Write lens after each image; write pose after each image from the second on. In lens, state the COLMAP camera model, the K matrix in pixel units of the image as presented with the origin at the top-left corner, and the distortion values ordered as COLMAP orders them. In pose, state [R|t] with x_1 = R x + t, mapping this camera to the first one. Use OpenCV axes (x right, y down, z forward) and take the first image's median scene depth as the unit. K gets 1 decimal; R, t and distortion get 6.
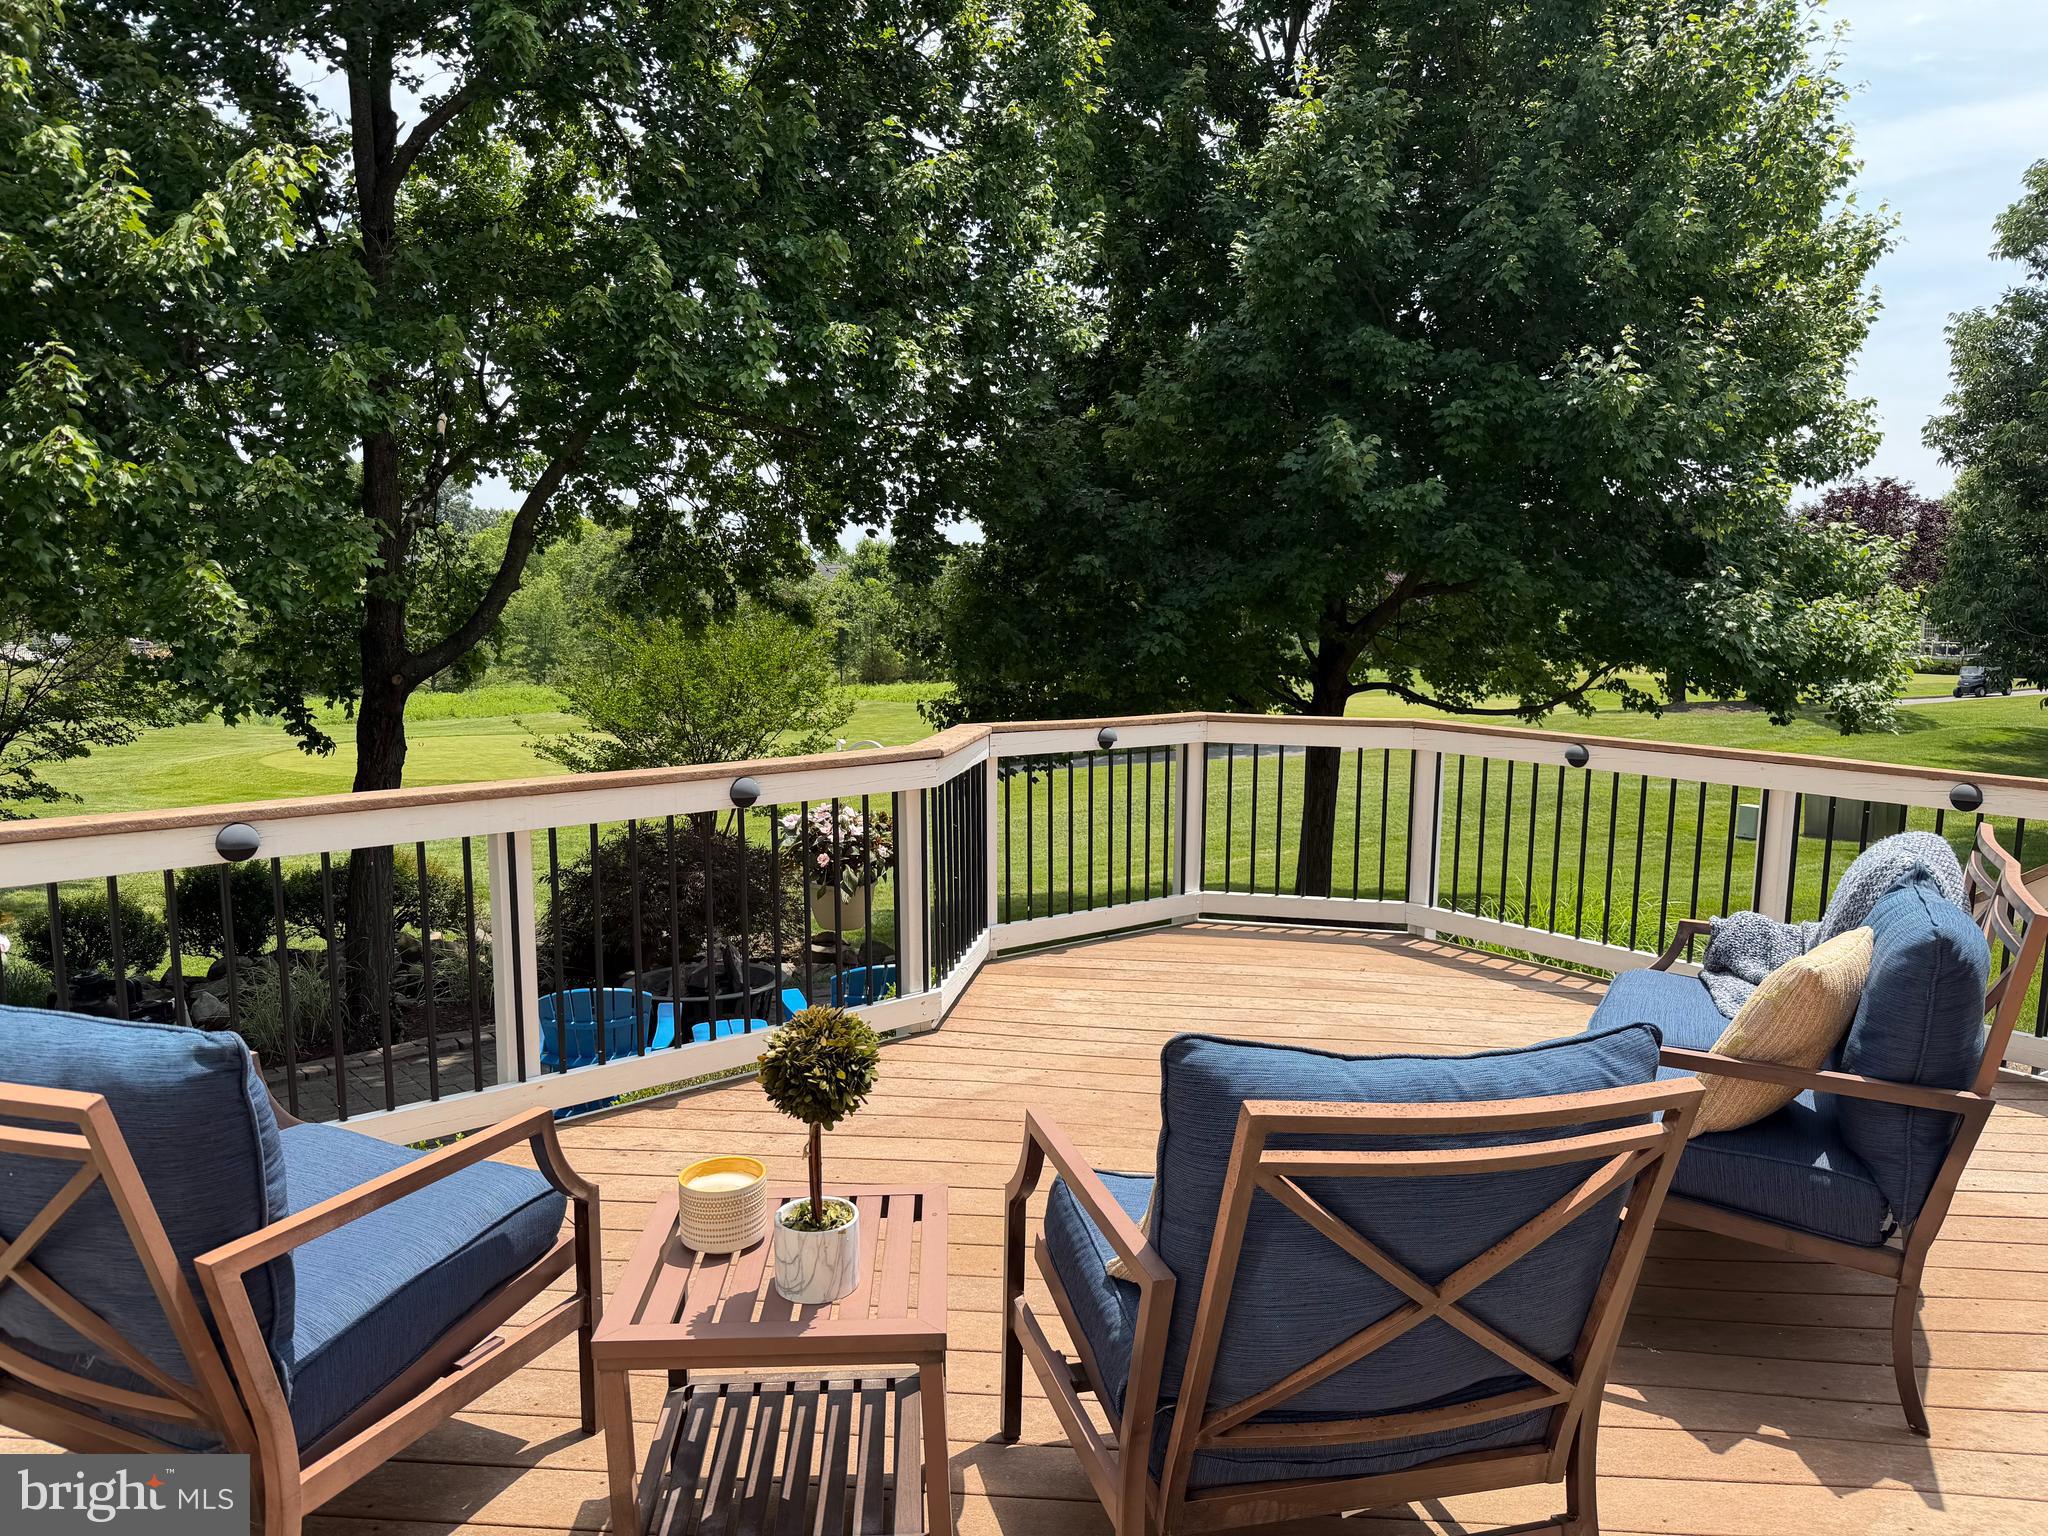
lens RADIAL K [[1374.5, 0, 1024.0], [0, 1374.5, 768.0], [0, 0, 1]] dist [0.174530, -0.348035]
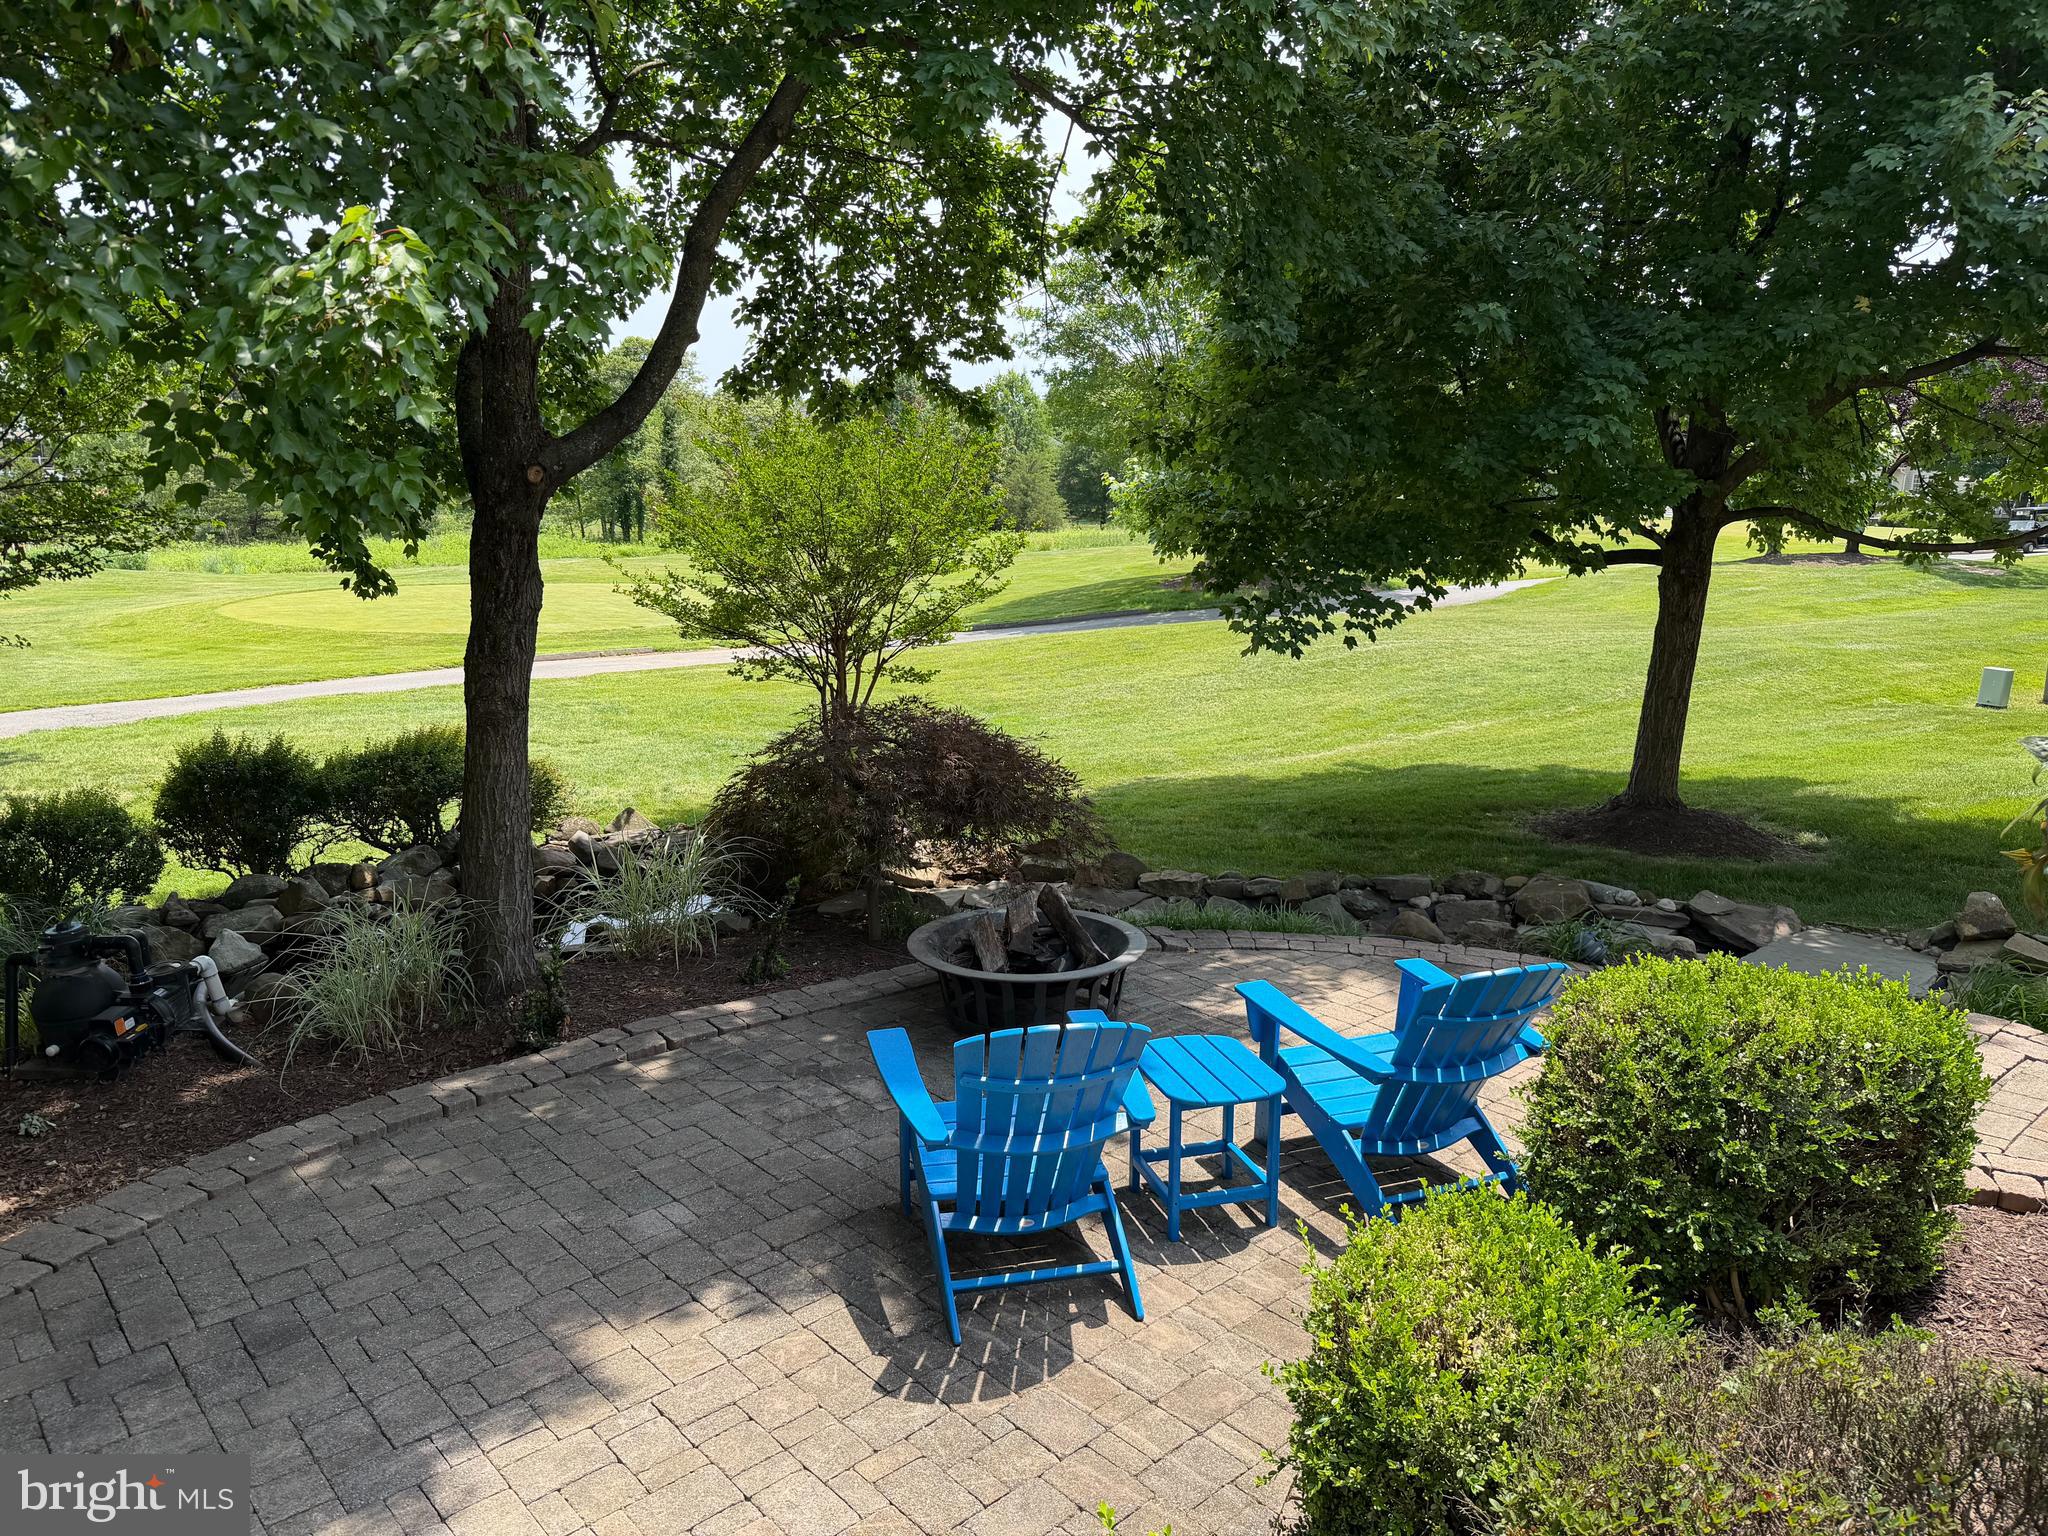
lens RADIAL K [[1374.5, 0, 1024.0], [0, 1374.5, 768.0], [0, 0, 1]] dist [0.174530, -0.348035]
pose [[0.999537, -0.008073, 0.029322, -0.183871], [0.004879, 0.994205, 0.107394, -0.000082], [-0.030020, -0.107202, 0.993784, 0.261052]]
